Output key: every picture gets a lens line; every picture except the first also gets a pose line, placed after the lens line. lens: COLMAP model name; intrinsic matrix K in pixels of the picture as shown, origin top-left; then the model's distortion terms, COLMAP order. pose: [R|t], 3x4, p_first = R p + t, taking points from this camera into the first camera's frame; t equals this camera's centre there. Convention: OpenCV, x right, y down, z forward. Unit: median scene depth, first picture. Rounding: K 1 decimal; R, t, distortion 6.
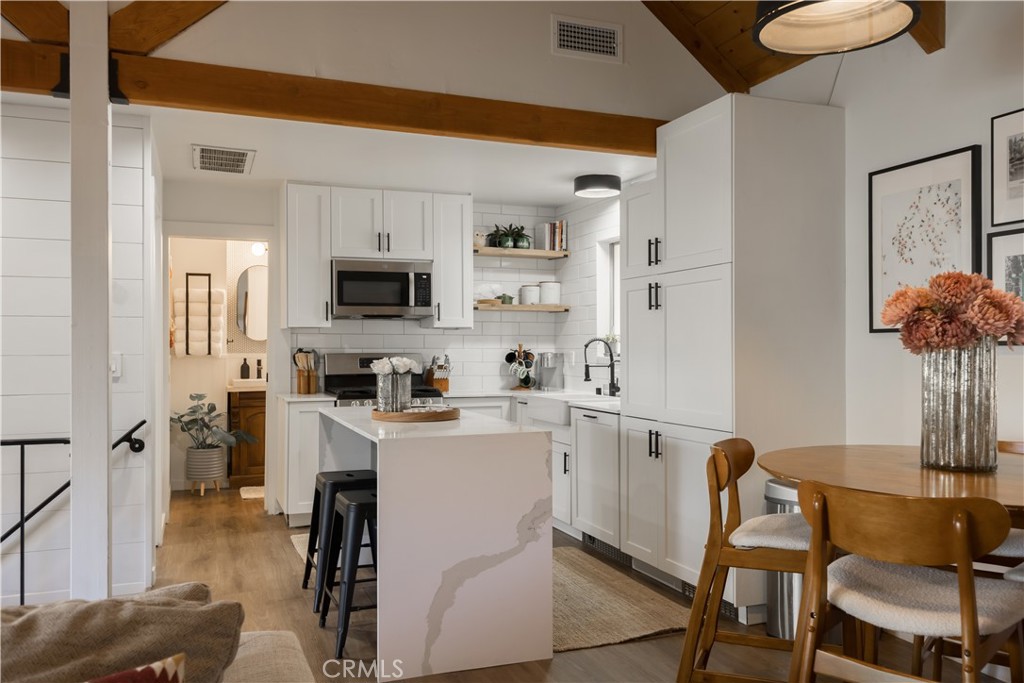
lens RADIAL K [[814.2, 0, 505.1], [0, 814.2, 347.4], [0, 0, 1]] dist [0.005523, 0.017271]
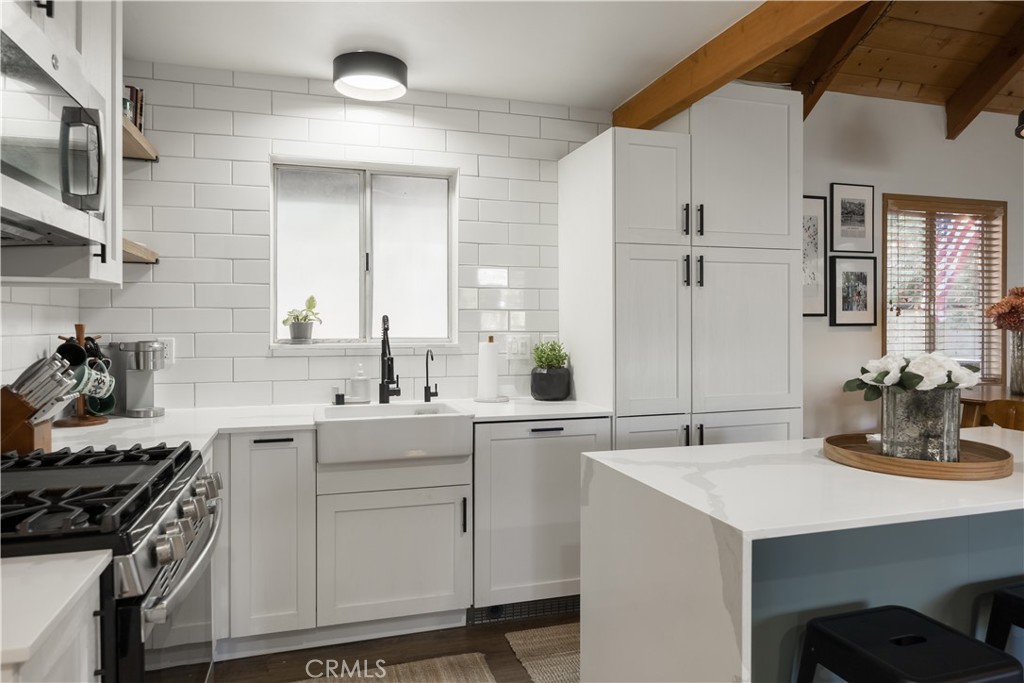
lens RADIAL K [[652.0, 0, 509.4], [0, 652.0, 333.4], [0, 0, 1]] dist [-0.006229, -0.001559]
pose [[0.056720, -0.015345, 0.998272, -0.360335], [0.002111, 0.999881, 0.015250, -0.004583], [-0.998388, 0.001243, 0.056745, 0.792766]]
